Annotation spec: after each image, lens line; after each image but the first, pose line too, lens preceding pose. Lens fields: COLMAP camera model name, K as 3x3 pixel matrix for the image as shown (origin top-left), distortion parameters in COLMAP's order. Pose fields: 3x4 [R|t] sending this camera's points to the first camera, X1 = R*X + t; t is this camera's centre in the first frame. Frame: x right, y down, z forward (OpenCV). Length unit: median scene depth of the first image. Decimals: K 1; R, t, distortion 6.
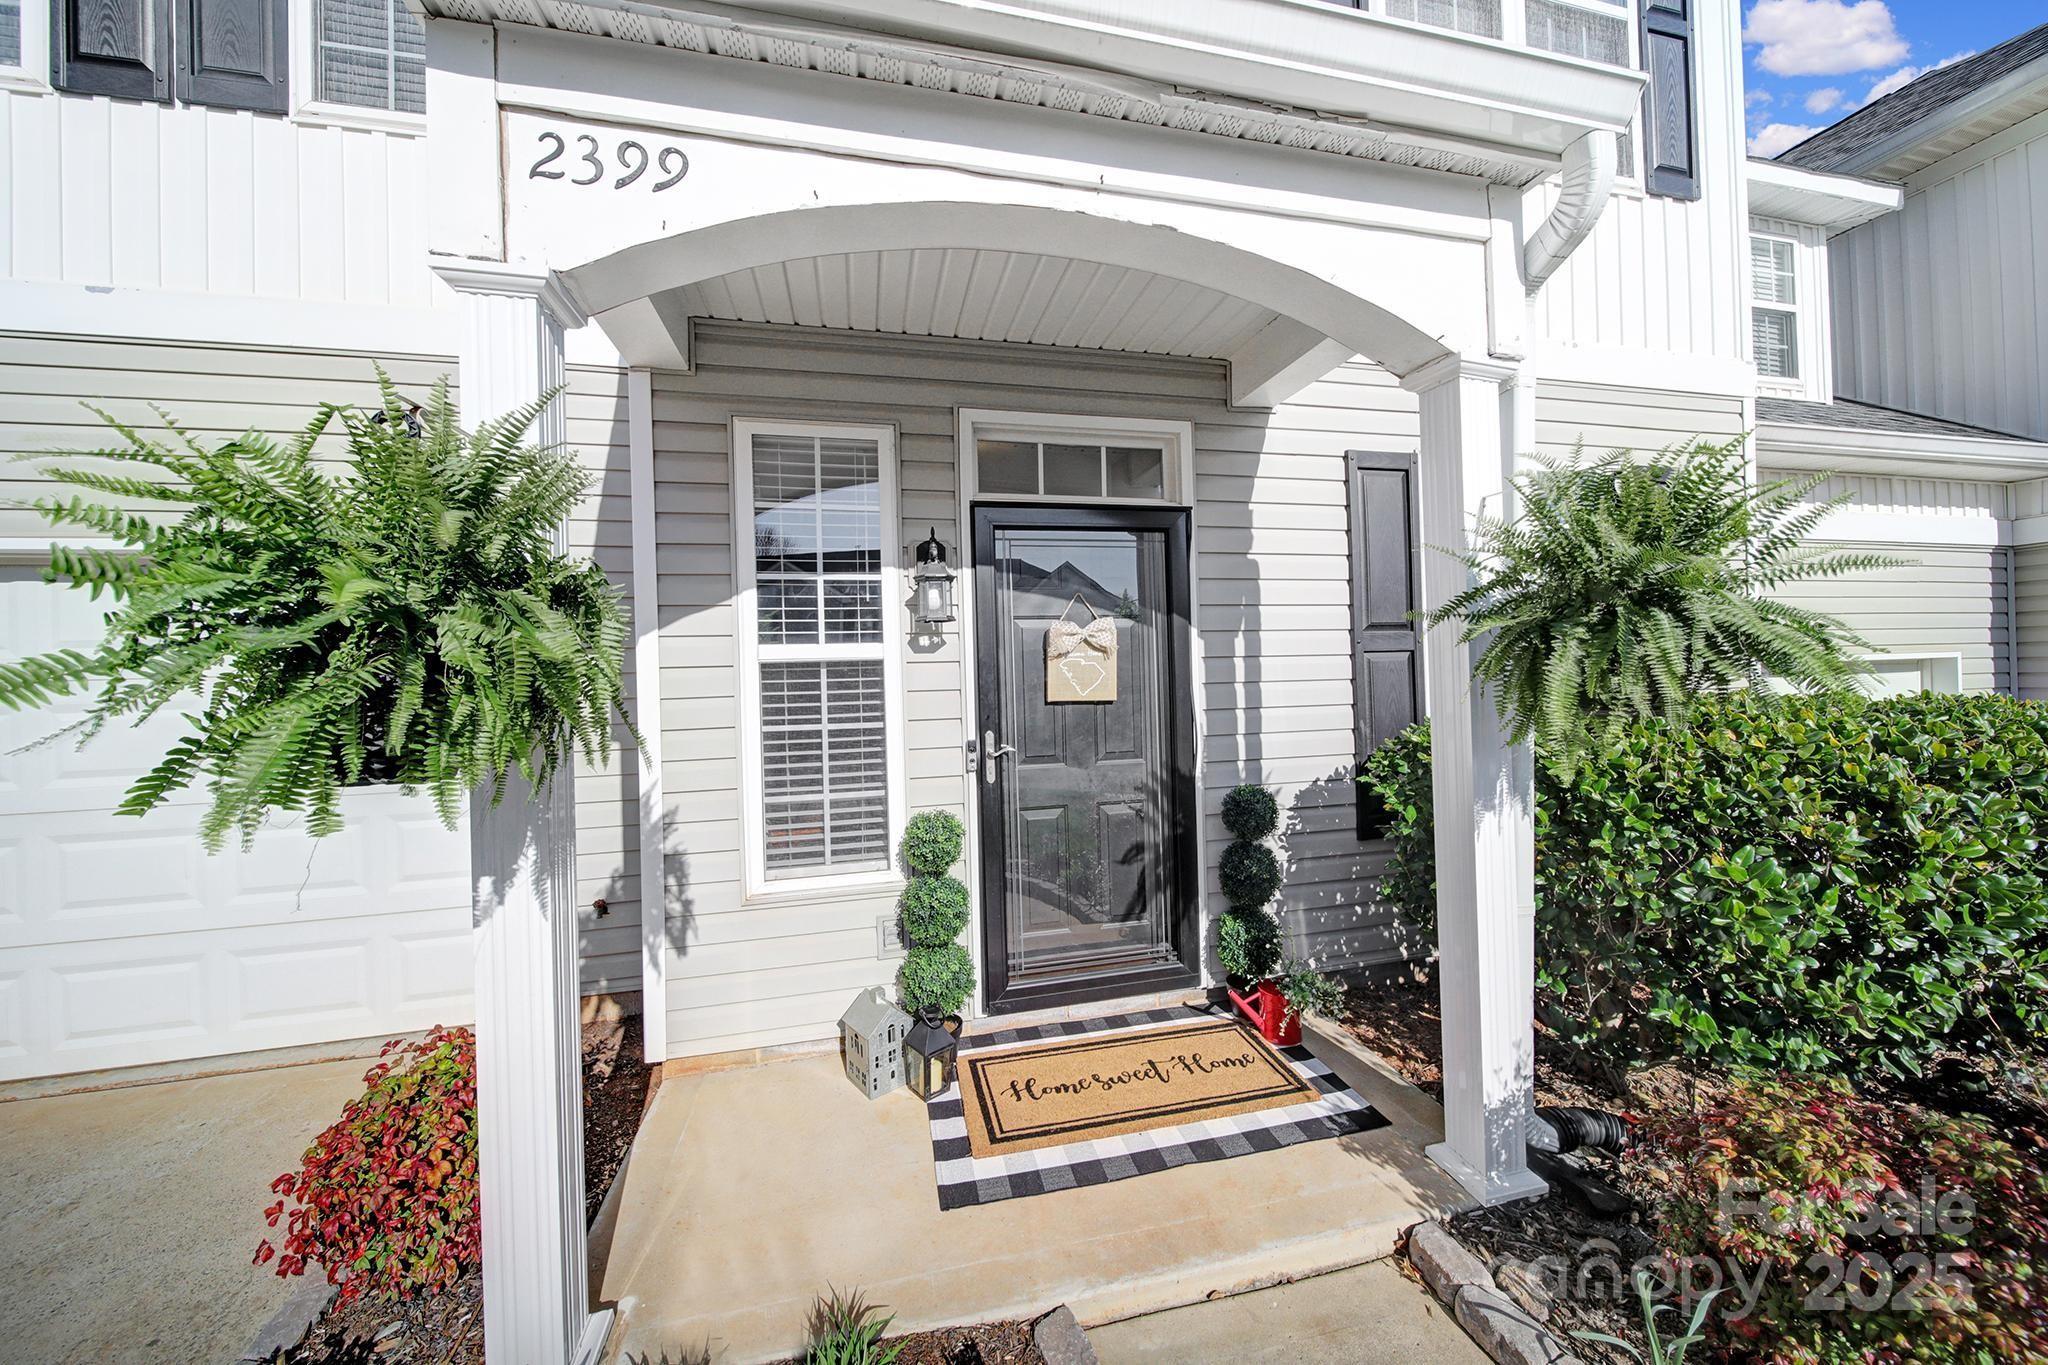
lens RADIAL K [[720.7, 0, 1026.4], [0, 720.7, 672.8], [0, 0, 1]] dist [-0.000784, -0.002068]
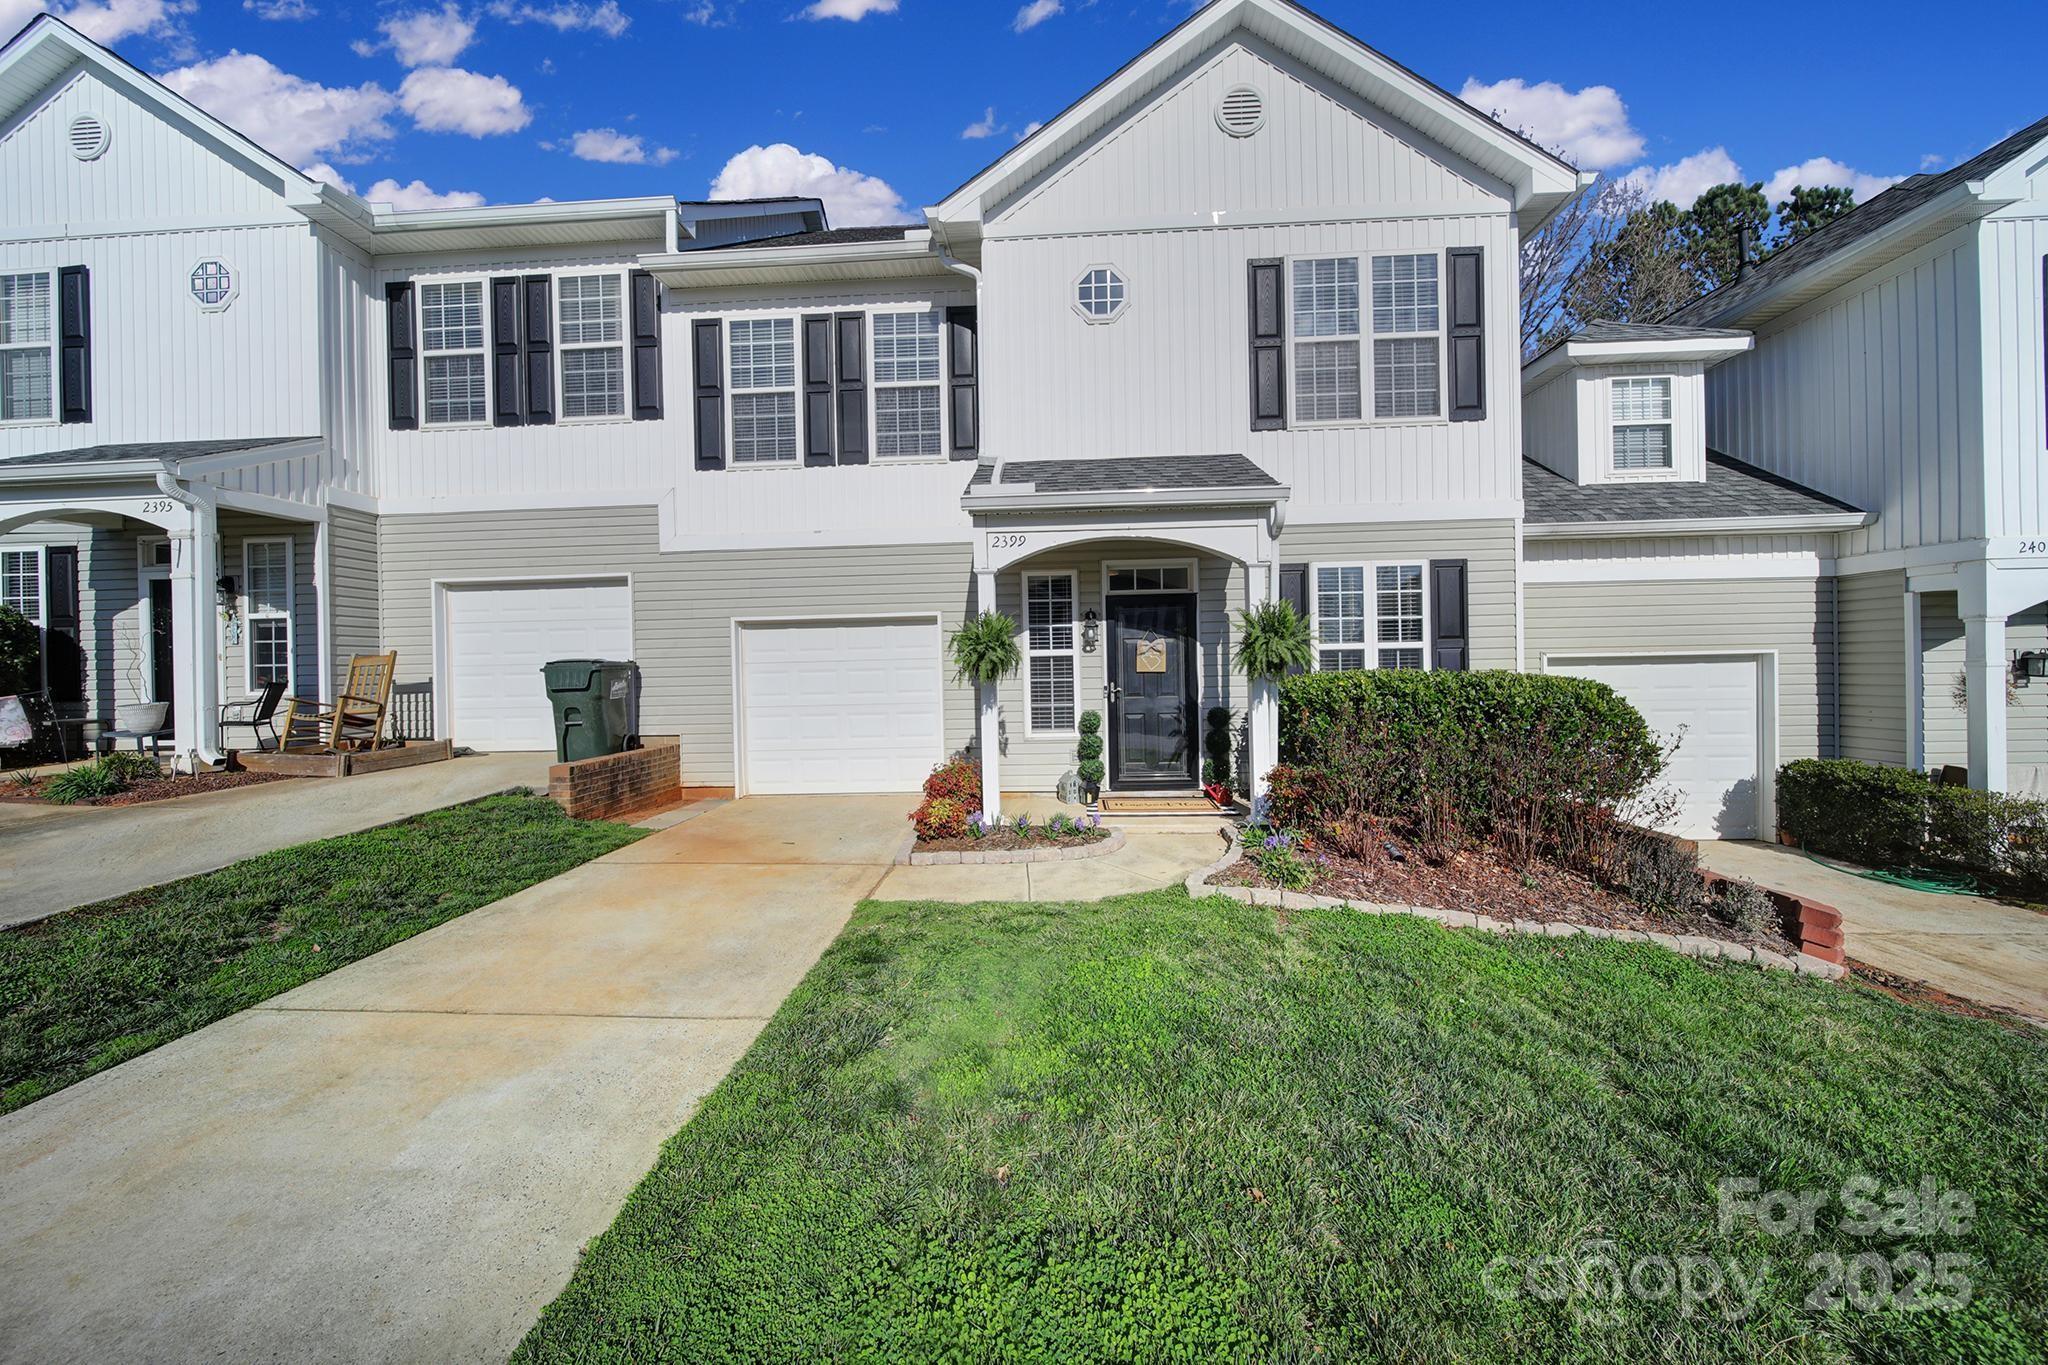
lens RADIAL K [[720.7, 0, 1026.4], [0, 720.7, 672.8], [0, 0, 1]] dist [-0.000784, -0.002068]
pose [[0.961619, 0.007315, -0.274292, 0.365505], [-0.003800, 0.999904, 0.013341, 0.010887], [0.274363, -0.011787, 0.961554, -1.605436]]
